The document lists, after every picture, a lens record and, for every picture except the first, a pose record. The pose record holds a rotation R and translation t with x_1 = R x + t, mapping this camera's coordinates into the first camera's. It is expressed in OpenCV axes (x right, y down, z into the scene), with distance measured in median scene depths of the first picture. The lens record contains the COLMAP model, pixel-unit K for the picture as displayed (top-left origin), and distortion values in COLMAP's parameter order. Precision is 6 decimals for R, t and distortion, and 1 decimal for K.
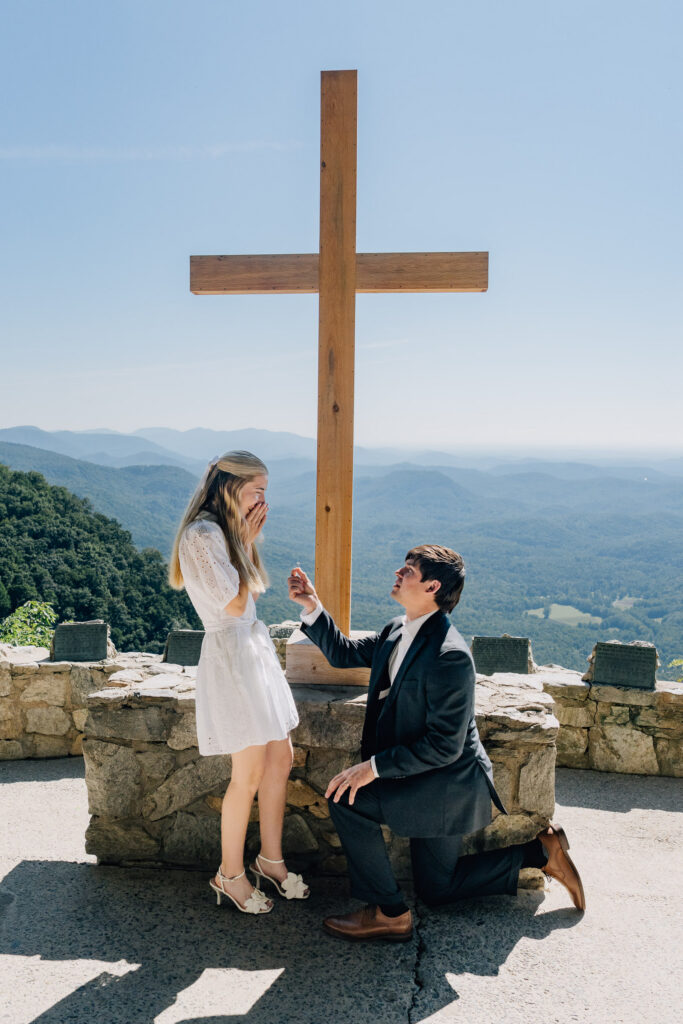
lens RADIAL K [[908.0, 0, 310.3], [0, 908.0, 516.3], [0, 0, 1]] dist [-0.034708, 0.001913]
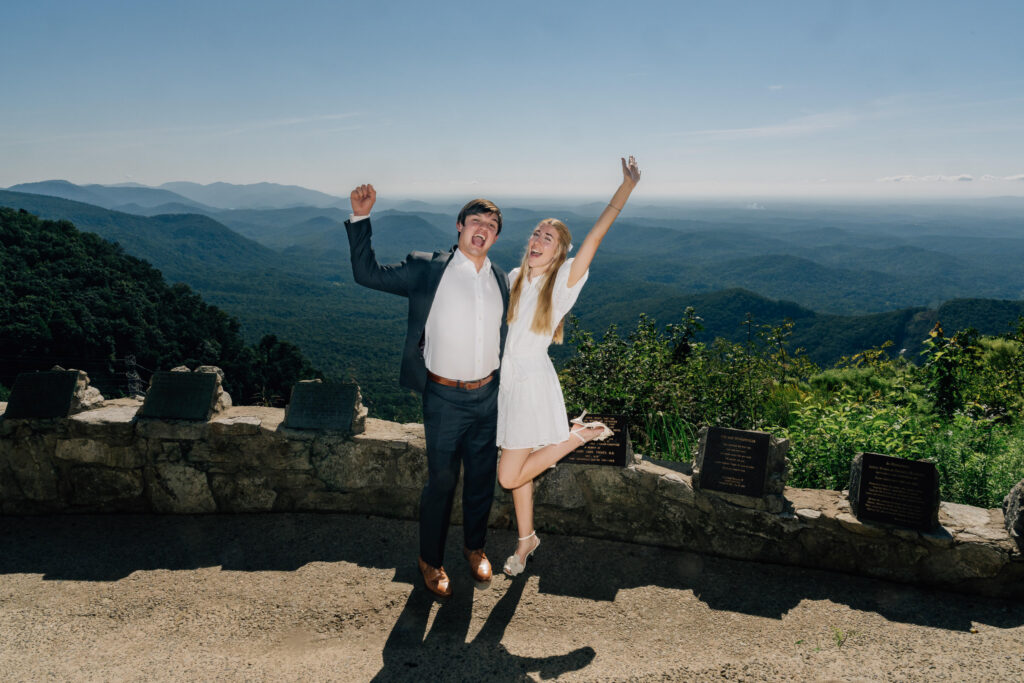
lens RADIAL K [[680.6, 0, 515.9], [0, 680.6, 341.9], [0, 0, 1]] dist [-0.014537, 0.003678]
pose [[0.960675, -0.062029, 0.270658, 0.497351], [0.025357, 0.990254, 0.136942, 0.032319], [-0.276514, -0.124694, 0.952886, 0.291207]]
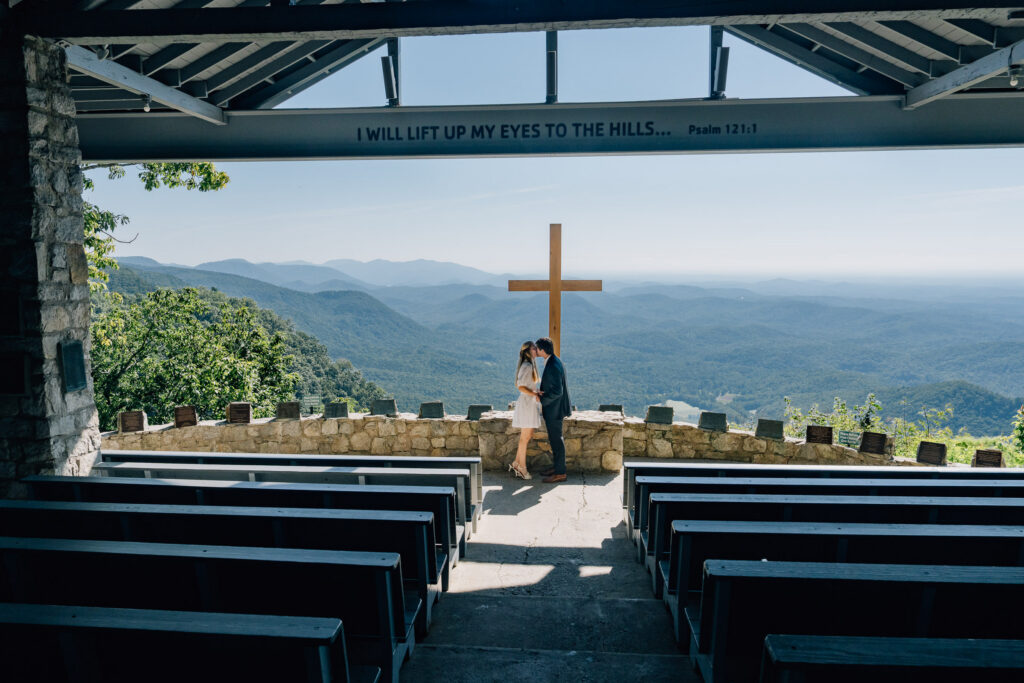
lens RADIAL K [[740.2, 0, 490.5], [0, 740.2, 338.7], [0, 0, 1]] dist [-0.019497, 0.005077]
pose [[0.999586, -0.011640, 0.026325, -0.172663], [0.011363, 0.999879, 0.010649, -0.071957], [-0.026446, -0.010346, 0.999597, -1.033827]]
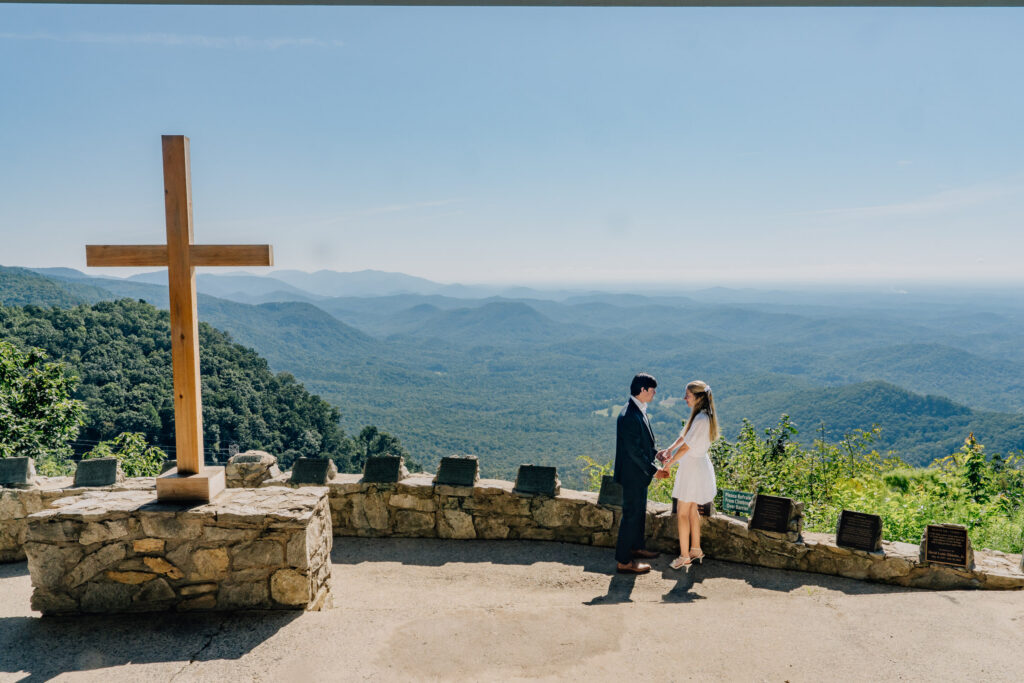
lens RADIAL K [[731.7, 0, 536.1], [0, 731.7, 362.0], [0, 0, 1]] dist [-0.016507, 0.004772]
pose [[0.987455, -0.030826, 0.154860, 0.298684], [0.026114, 0.999135, 0.032368, -0.063827], [-0.155724, -0.027918, 0.987406, -0.280496]]
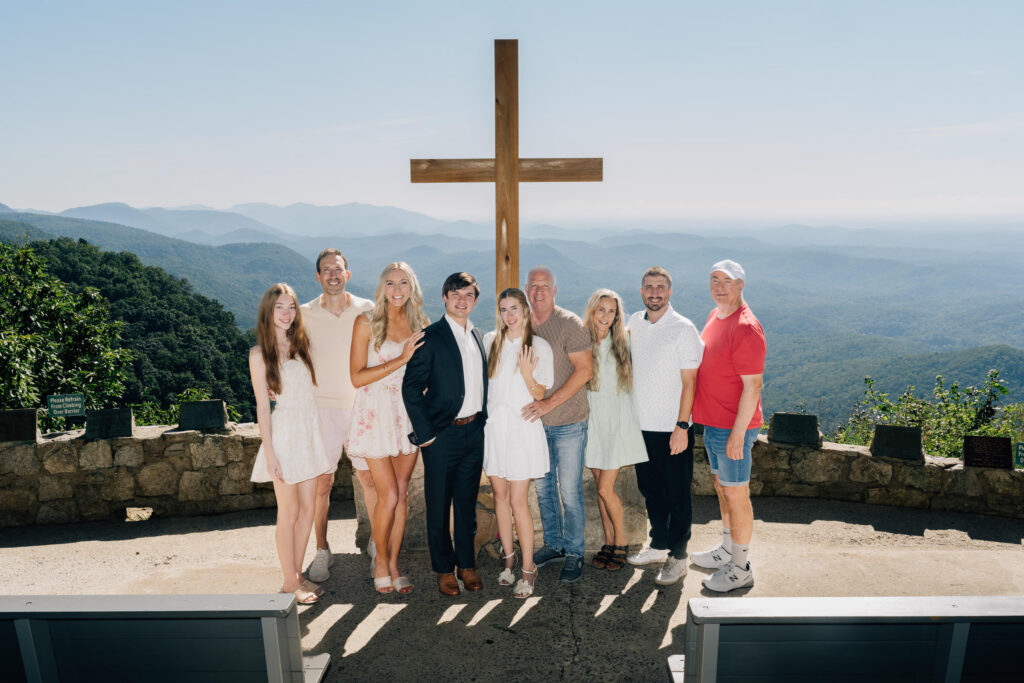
lens RADIAL K [[913.3, 0, 517.6], [0, 913.3, 340.3], [0, 0, 1]] dist [-0.004589, -0.003505]
pose [[0.993905, -0.027779, 0.106681, -0.081764], [0.022003, 0.998247, 0.054938, -0.040720], [-0.108020, -0.052256, 0.992774, -0.368910]]
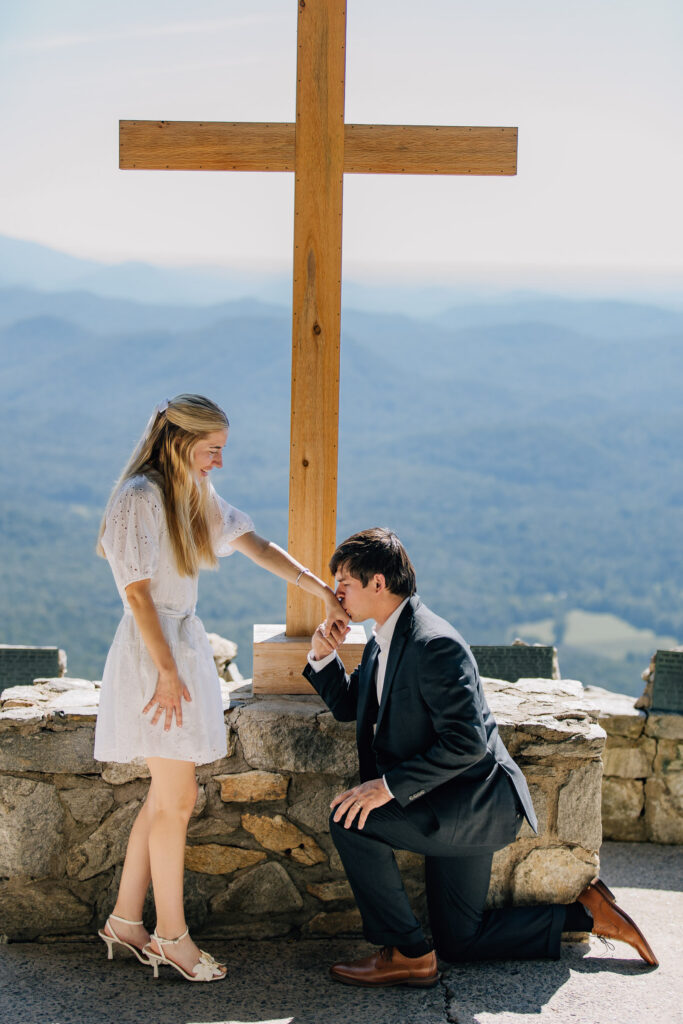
lens RADIAL K [[2047.5, 0, 335.8], [0, 2047.5, 506.1], [0, 0, 1]] dist [0.061803, -0.182711]
pose [[0.989236, -0.009715, 0.146004, -0.133267], [0.003586, 0.999103, 0.042183, -0.028771], [-0.146283, -0.041205, 0.988384, -0.445332]]
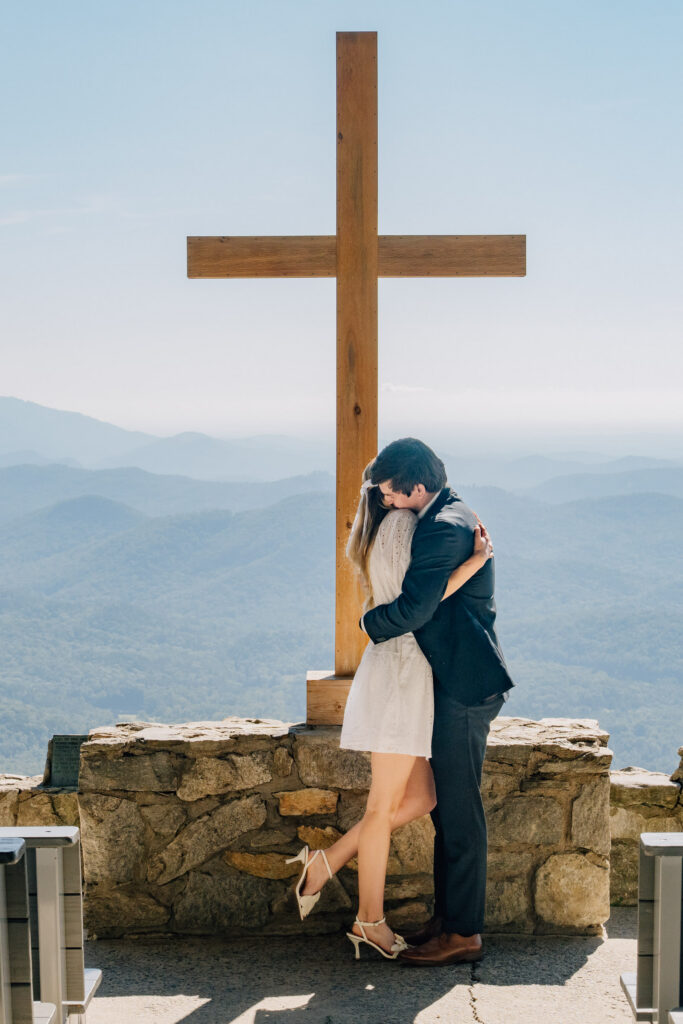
lens RADIAL K [[2351.7, 0, 326.0], [0, 2351.7, 510.8], [0, 0, 1]] dist [0.005559, 0.215141]
pose [[0.994204, -0.014056, 0.106585, -0.158696], [0.018693, 0.998916, -0.042635, 0.048000], [-0.105871, 0.044380, 0.993389, -0.807879]]
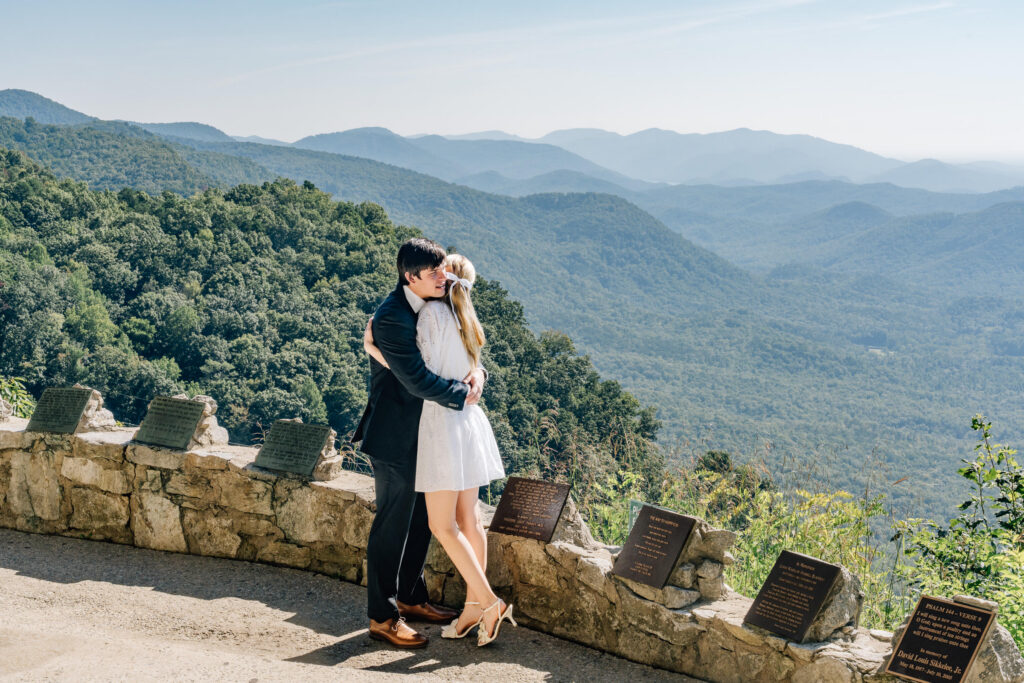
lens RADIAL K [[1536.3, 0, 485.2], [0, 1536.3, 385.6], [0, 0, 1]] dist [-0.002123, 0.187668]
pose [[0.973991, 0.026862, -0.224987, 0.962373], [-0.011354, 0.997487, 0.069939, 0.031461], [0.226300, -0.065565, 0.971848, -0.299656]]
